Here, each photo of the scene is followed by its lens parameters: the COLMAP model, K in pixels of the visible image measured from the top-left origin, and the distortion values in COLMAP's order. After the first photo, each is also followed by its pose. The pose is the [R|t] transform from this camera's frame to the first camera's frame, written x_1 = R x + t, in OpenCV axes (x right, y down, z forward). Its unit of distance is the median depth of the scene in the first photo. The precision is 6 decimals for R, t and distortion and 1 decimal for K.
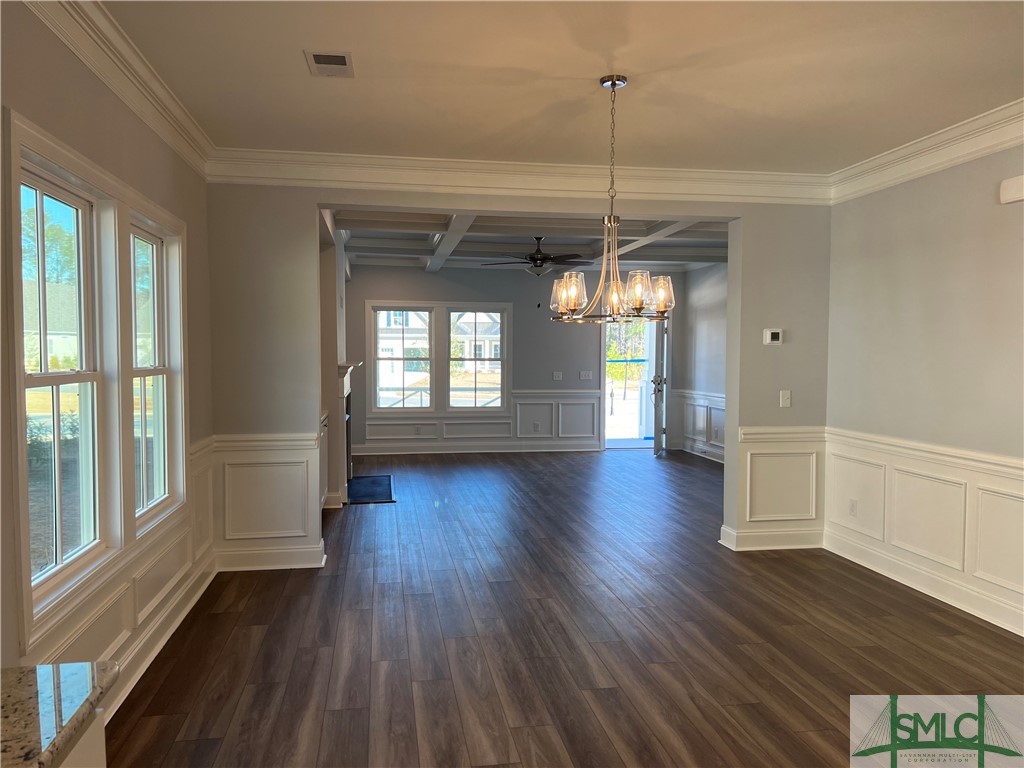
lens RADIAL K [[758.1, 0, 504.9], [0, 758.1, 388.0], [0, 0, 1]] dist [0.056416, -0.063959]
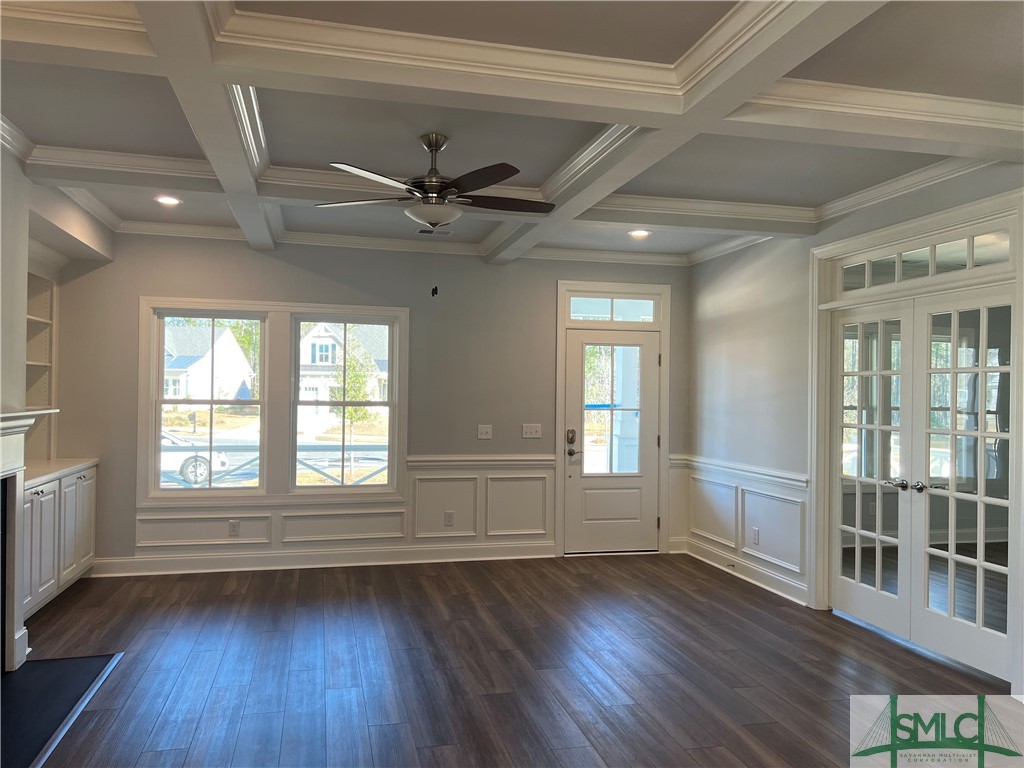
lens RADIAL K [[758.1, 0, 498.2], [0, 758.1, 390.0], [0, 0, 1]] dist [0.056416, -0.063959]
pose [[0.997661, 0.007456, 0.067953, 0.040678], [-0.004005, 0.998702, -0.050777, -0.019293], [-0.068244, 0.050386, 0.996396, 0.415415]]
